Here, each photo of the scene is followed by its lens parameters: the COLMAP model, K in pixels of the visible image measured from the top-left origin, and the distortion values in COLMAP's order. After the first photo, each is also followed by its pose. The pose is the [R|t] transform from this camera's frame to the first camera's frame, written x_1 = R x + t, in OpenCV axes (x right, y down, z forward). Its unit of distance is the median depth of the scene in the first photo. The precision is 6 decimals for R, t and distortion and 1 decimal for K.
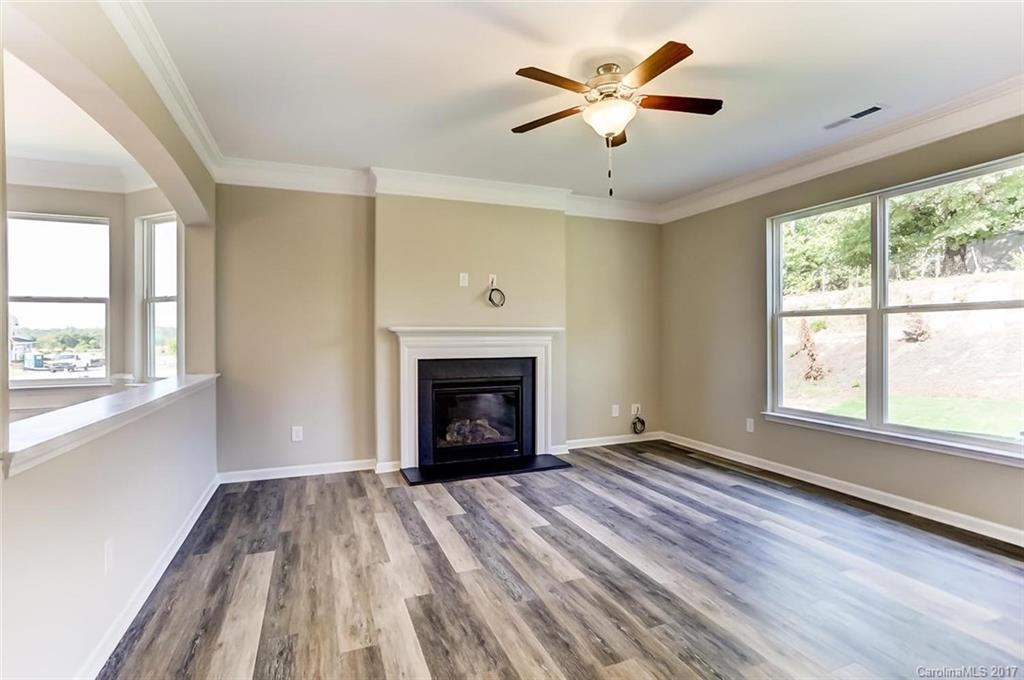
lens RADIAL K [[503.0, 0, 512.0], [0, 503.0, 340.0], [0, 0, 1]] dist [-0.031319, 0.022673]
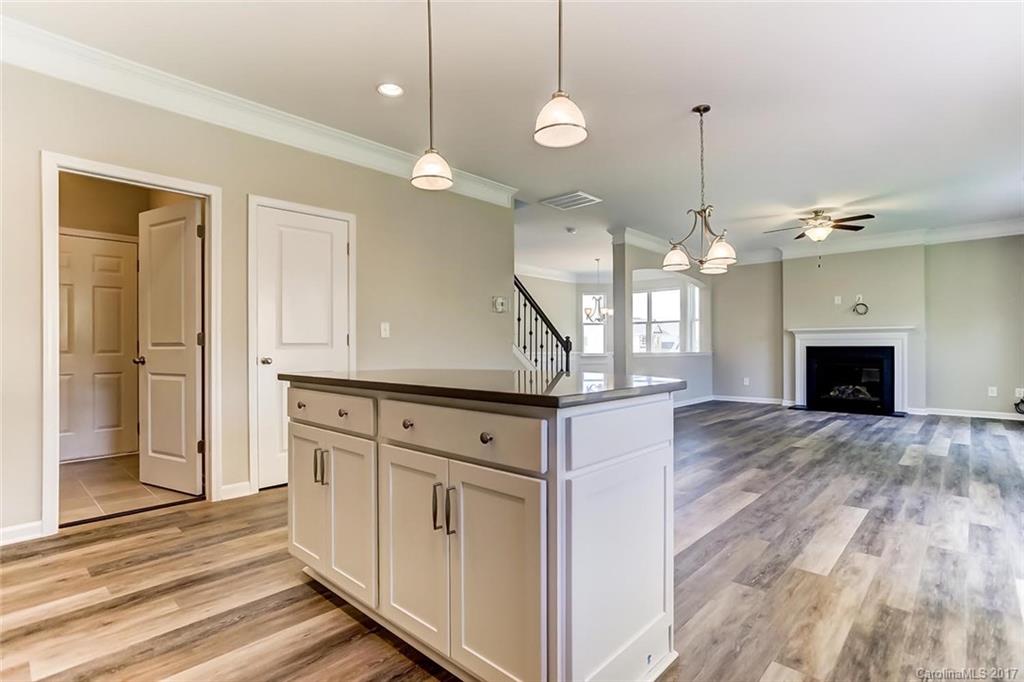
lens RADIAL K [[499.3, 0, 512.0], [0, 499.3, 341.0], [0, 0, 1]] dist [0.002356, 0.000313]
pose [[0.426180, -0.006556, -0.904615, 1.393293], [-0.008456, 0.999901, -0.011230, 0.066974], [0.904599, 0.012435, 0.426082, -1.025415]]
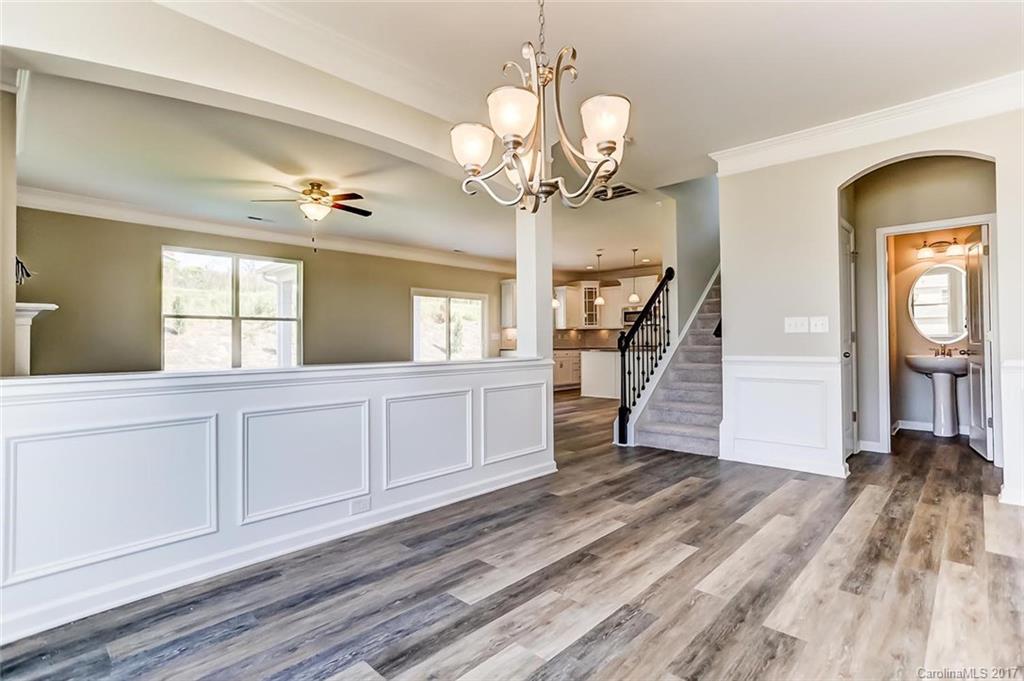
lens RADIAL K [[497.2, 0, 512.0], [0, 497.2, 340.5], [0, 0, 1]] dist [-0.077739, 0.000049]
pose [[-0.418341, 0.012466, 0.908204, -1.536048], [0.018252, 0.999819, -0.005317, 0.057114], [-0.908107, 0.014352, -0.418493, 0.960128]]
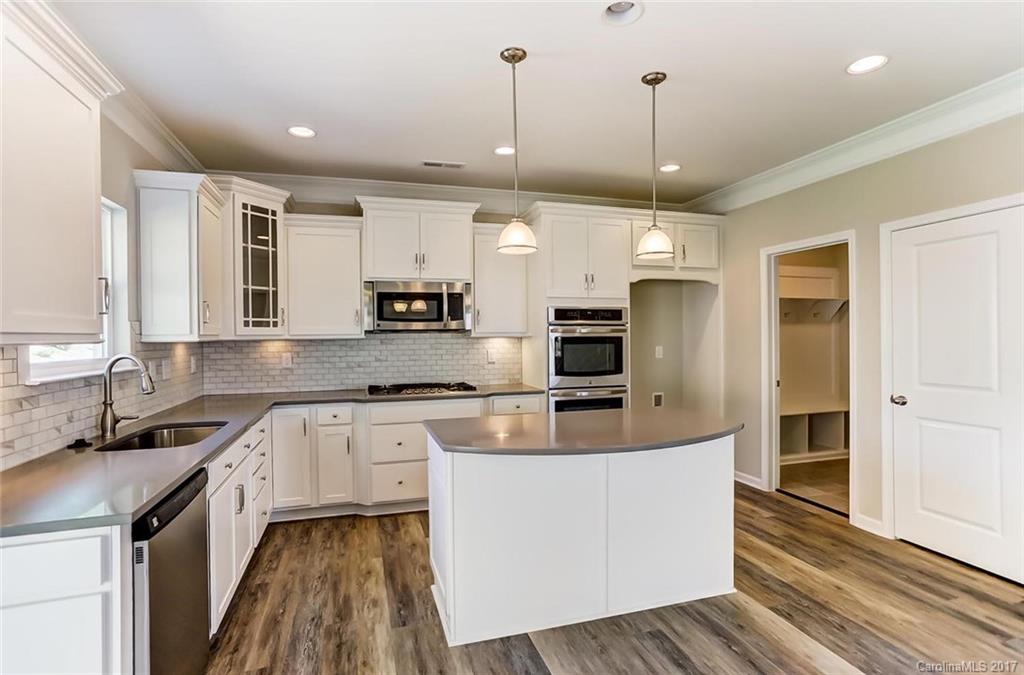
lens RADIAL K [[509.3, 0, 512.0], [0, 509.3, 337.5], [0, 0, 1]] dist [-0.050938, 0.036595]
pose [[-0.996902, 0.016625, 0.076881, 0.854612], [0.017788, 0.999737, 0.014470, -0.048137], [-0.076620, 0.015793, -0.996935, 0.008472]]
